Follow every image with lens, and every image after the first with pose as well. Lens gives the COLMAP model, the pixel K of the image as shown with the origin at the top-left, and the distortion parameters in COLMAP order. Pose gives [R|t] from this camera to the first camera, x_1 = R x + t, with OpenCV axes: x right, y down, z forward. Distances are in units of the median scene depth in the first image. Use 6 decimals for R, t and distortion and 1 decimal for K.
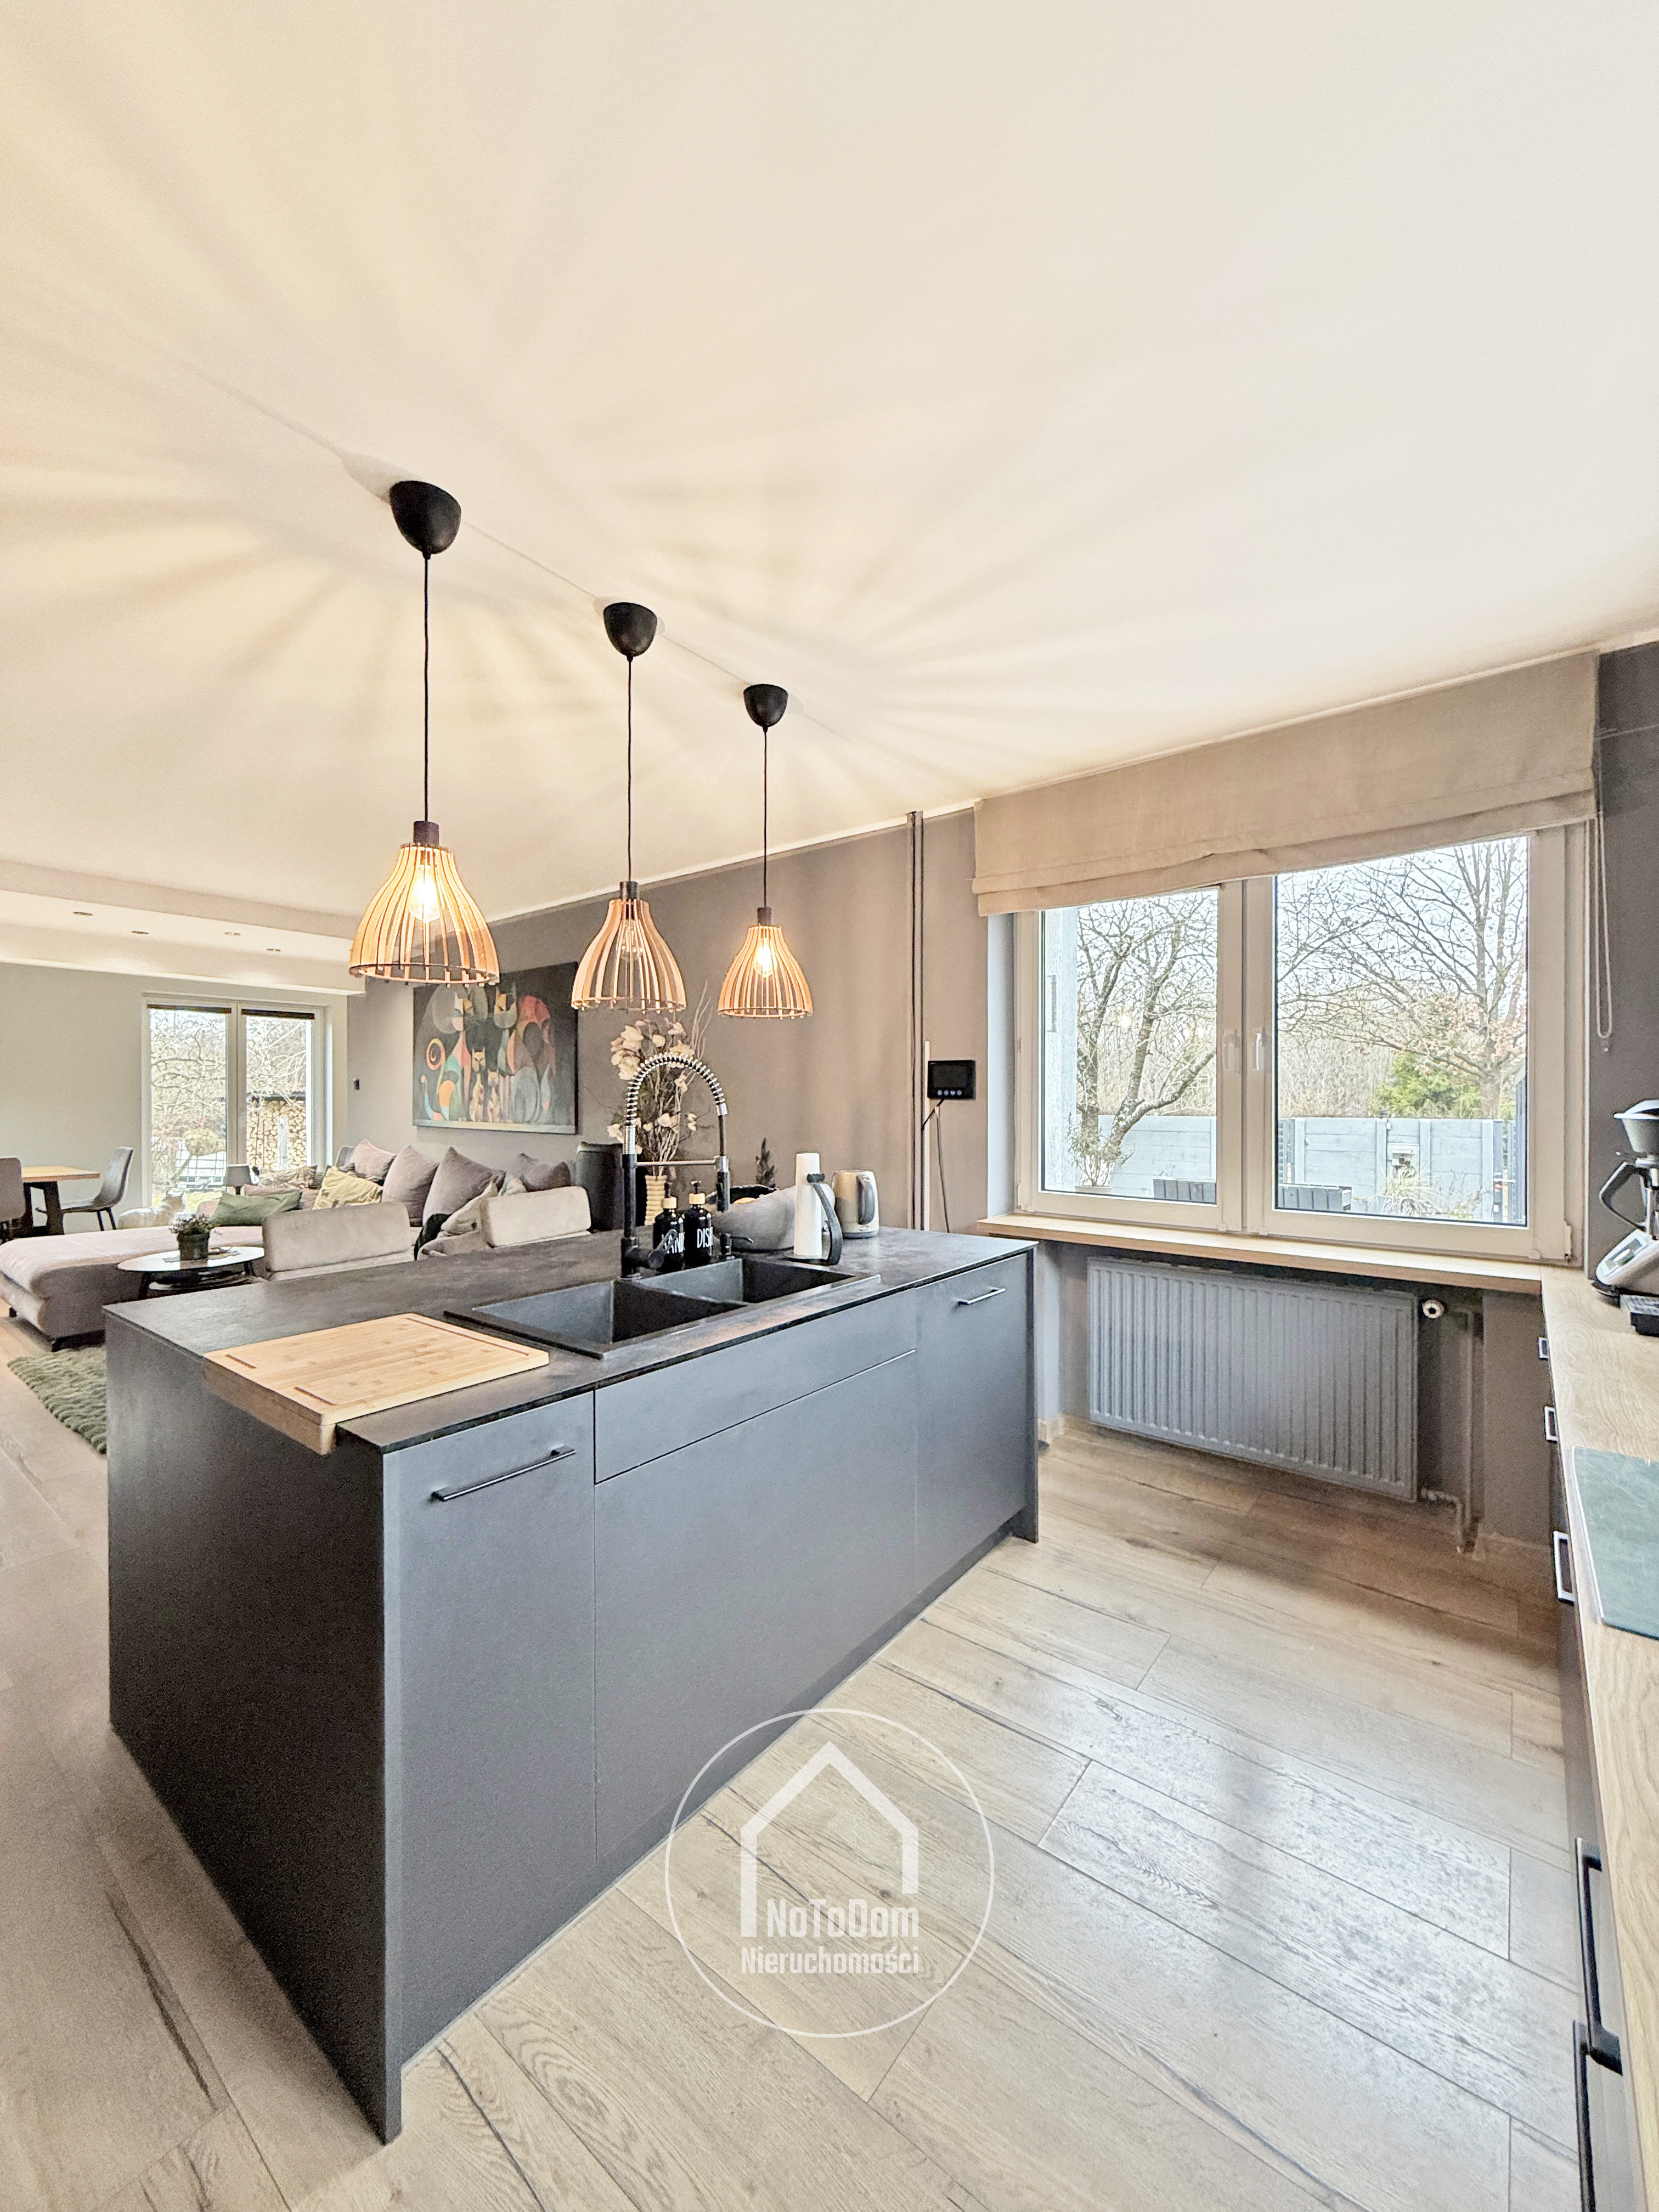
lens RADIAL K [[881.2, 0, 827.2], [0, 881.2, 1092.2], [0, 0, 1]] dist [-0.002270, 0.000832]
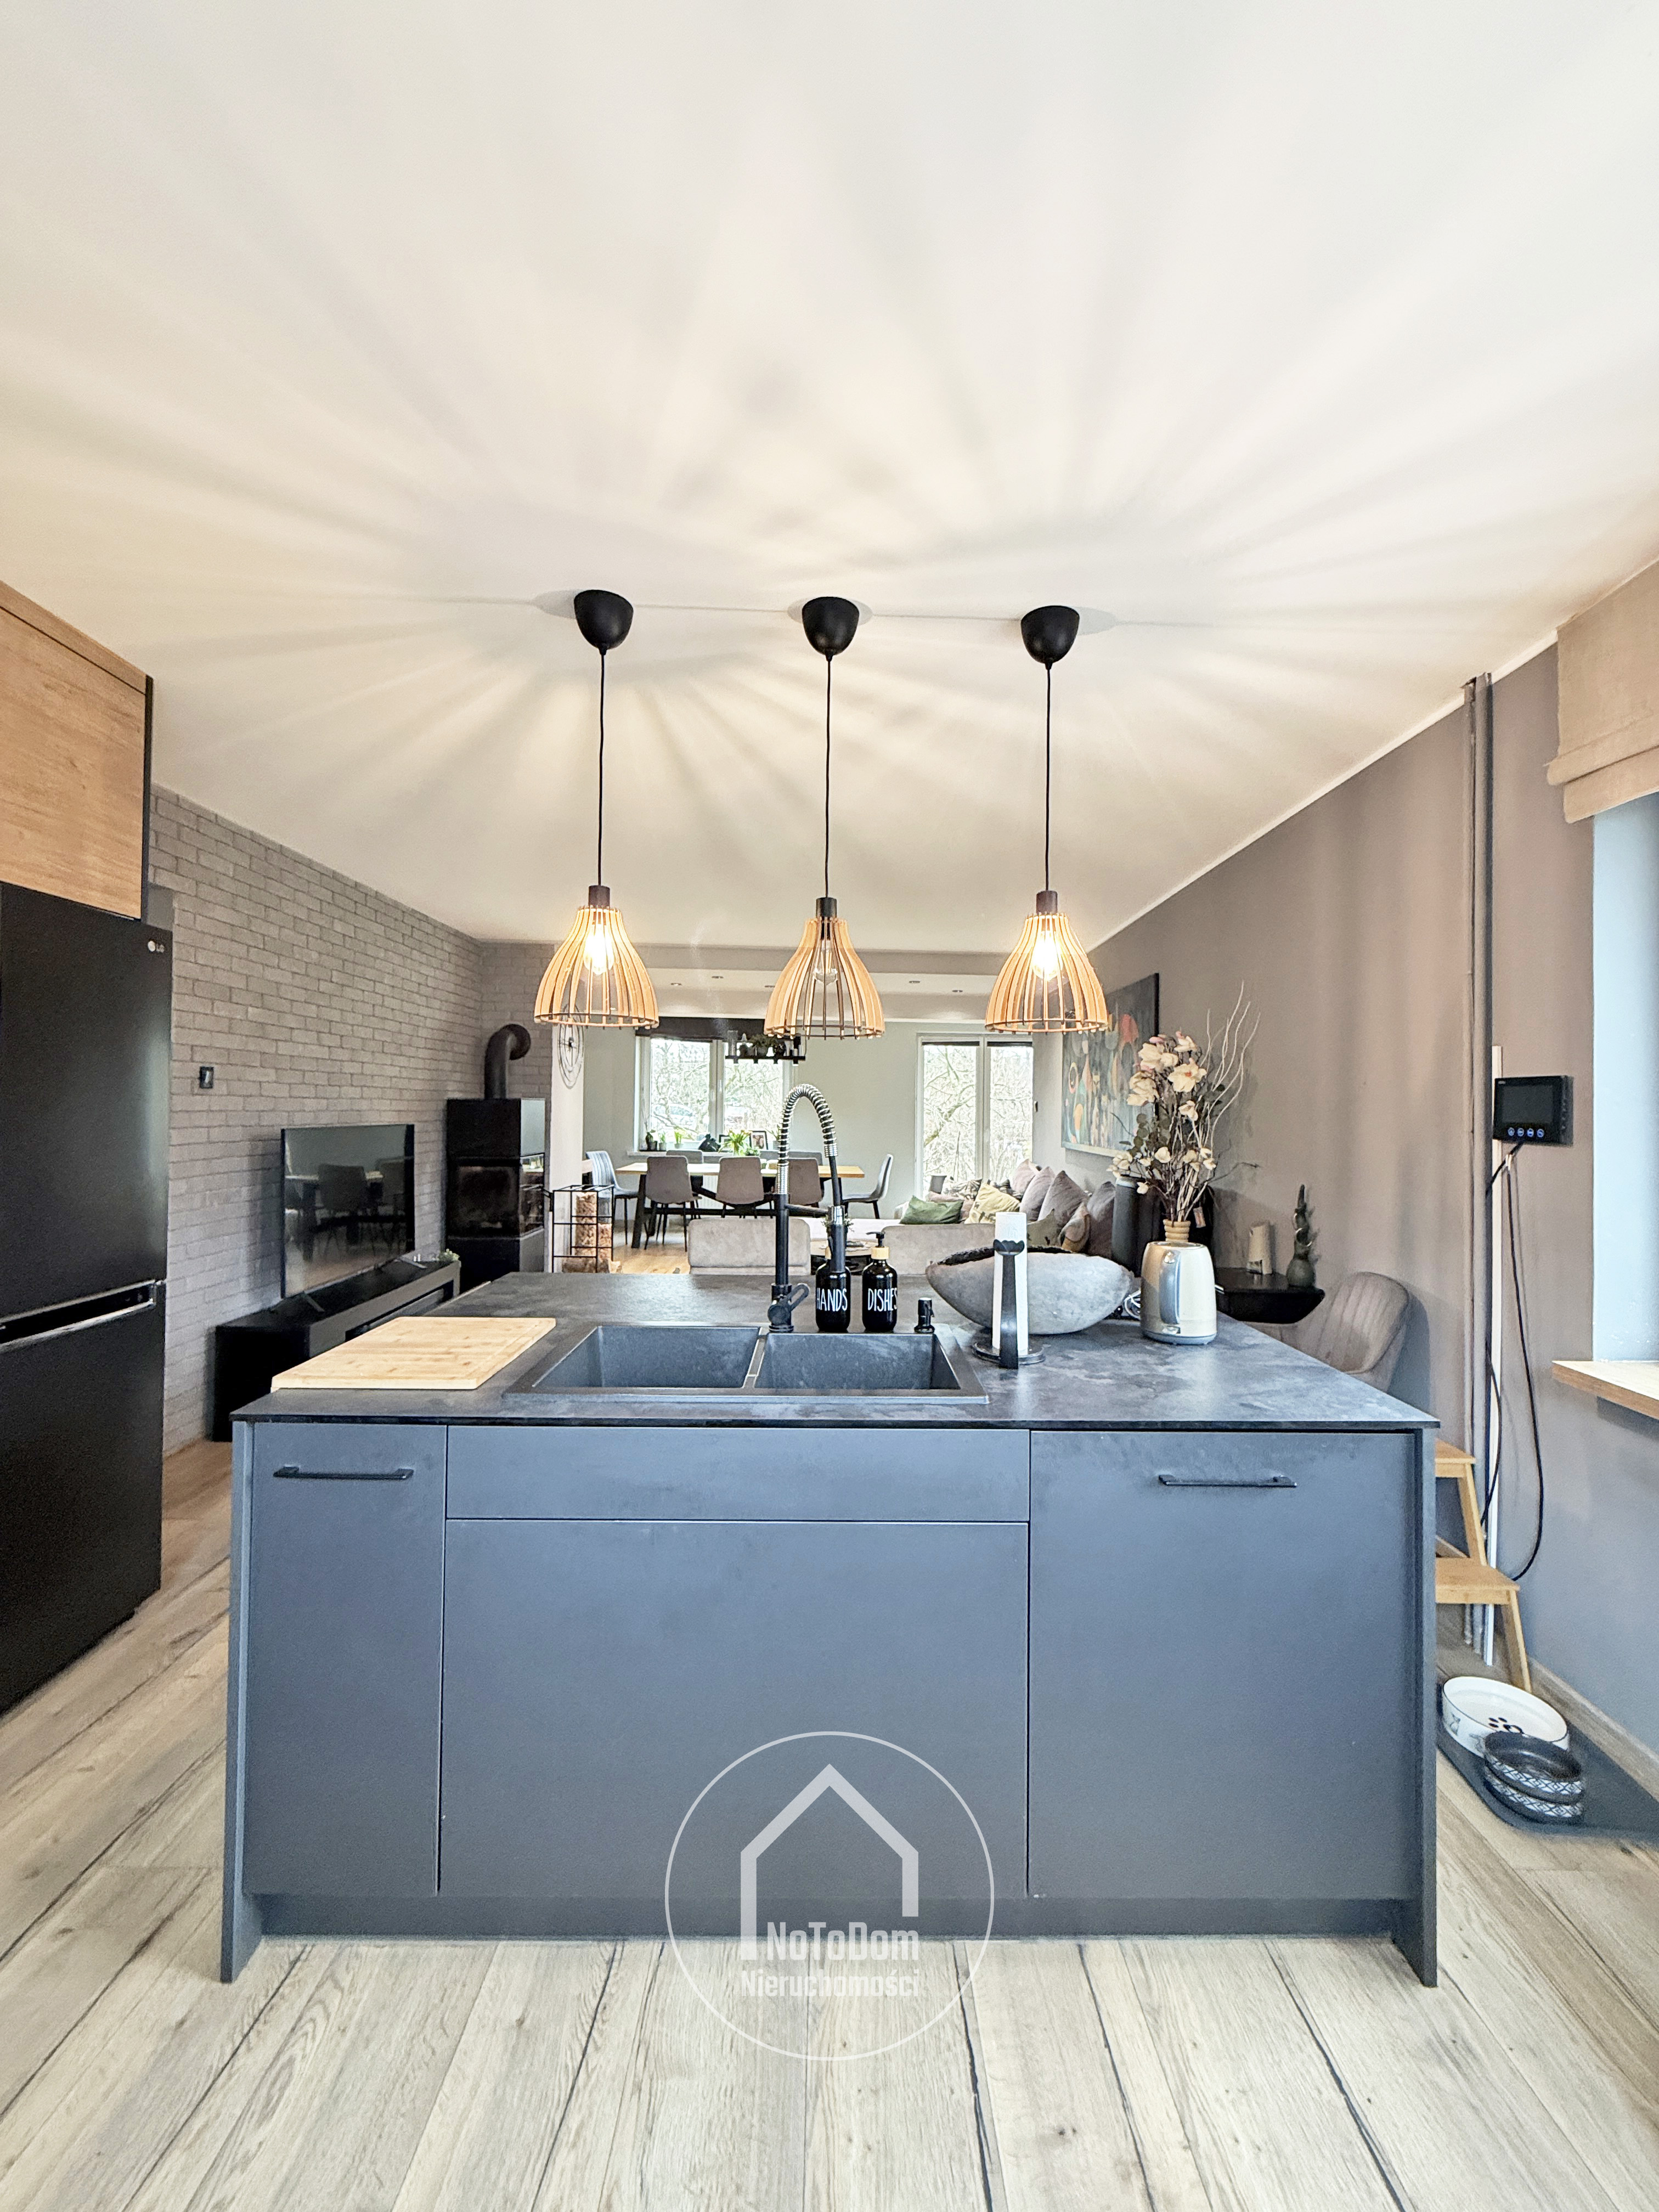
lens RADIAL K [[881.2, 0, 829.4], [0, 881.2, 1093.2], [0, 0, 1]] dist [-0.002270, 0.000832]
pose [[0.623309, -0.007214, -0.781942, 0.303761], [-0.008182, 0.999843, -0.015746, -0.012260], [0.781933, 0.016213, 0.623152, 0.264416]]
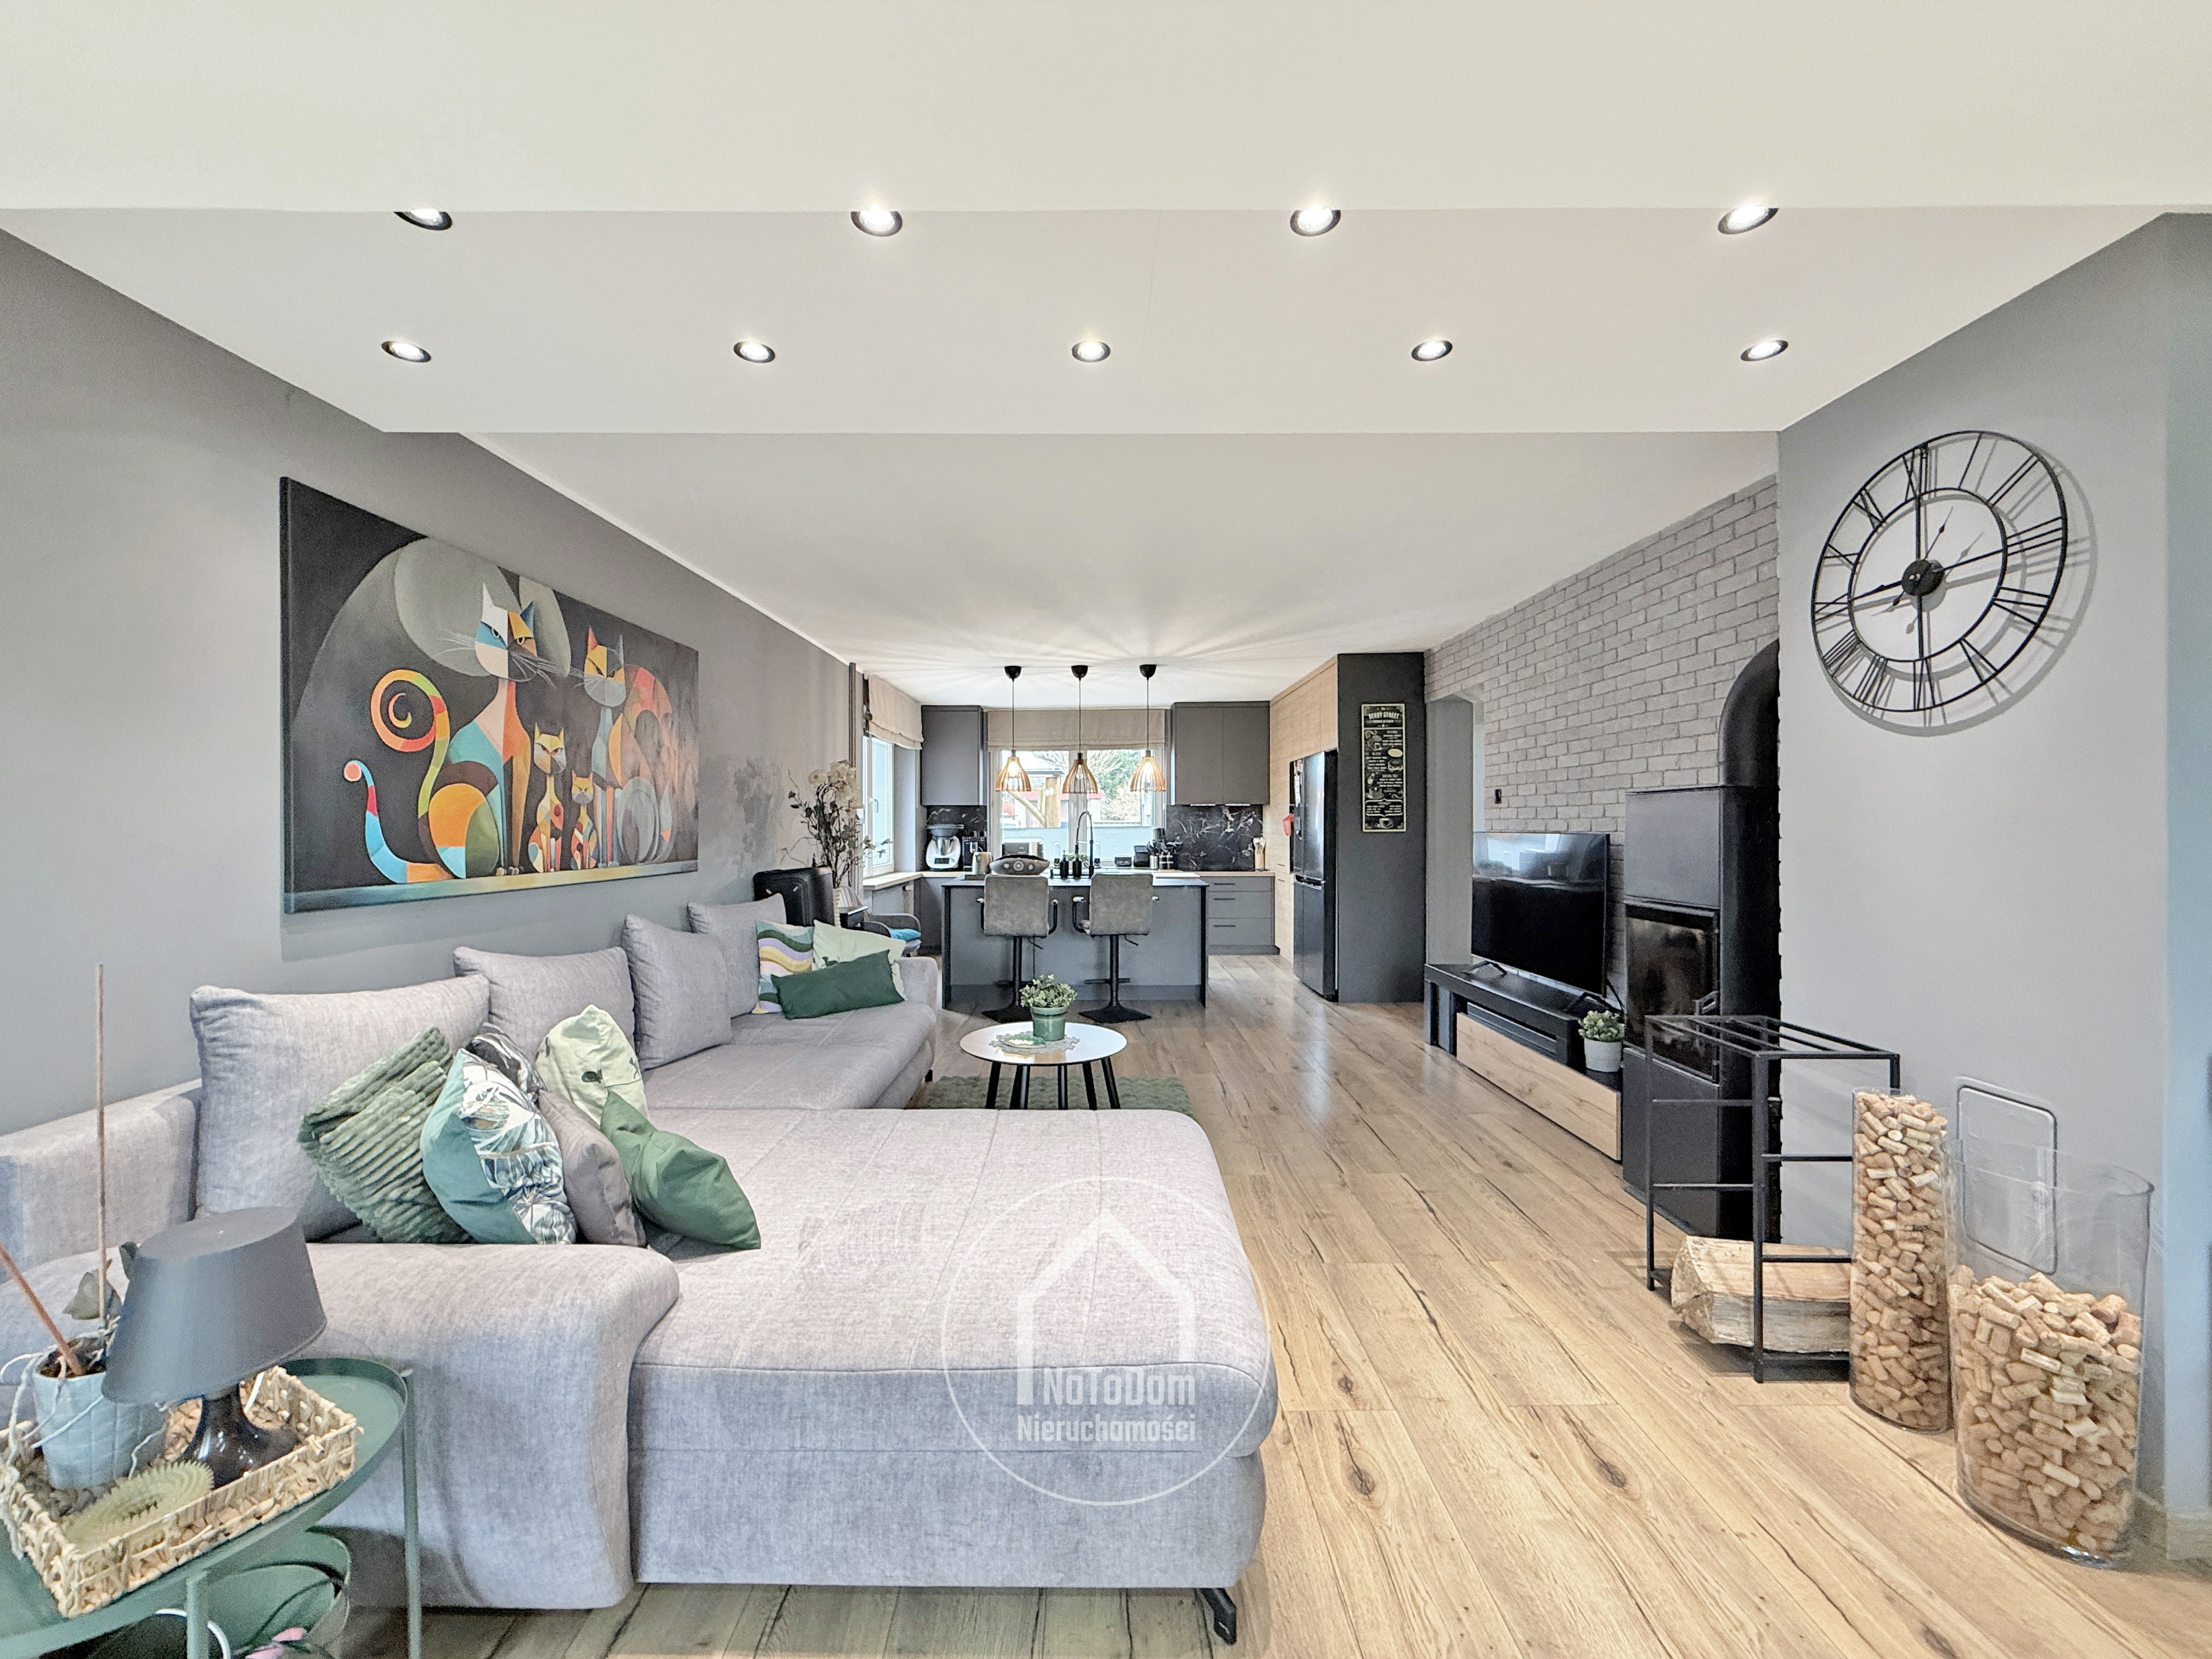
lens RADIAL K [[881.2, 0, 1100.4], [0, 881.2, 830.5], [0, 0, 1]] dist [-0.002270, 0.000832]
pose [[-0.630900, -0.005614, 0.775844, -1.638861], [-0.001639, 0.999981, 0.005903, 0.009861], [-0.775863, 0.002453, -0.630897, 1.776944]]
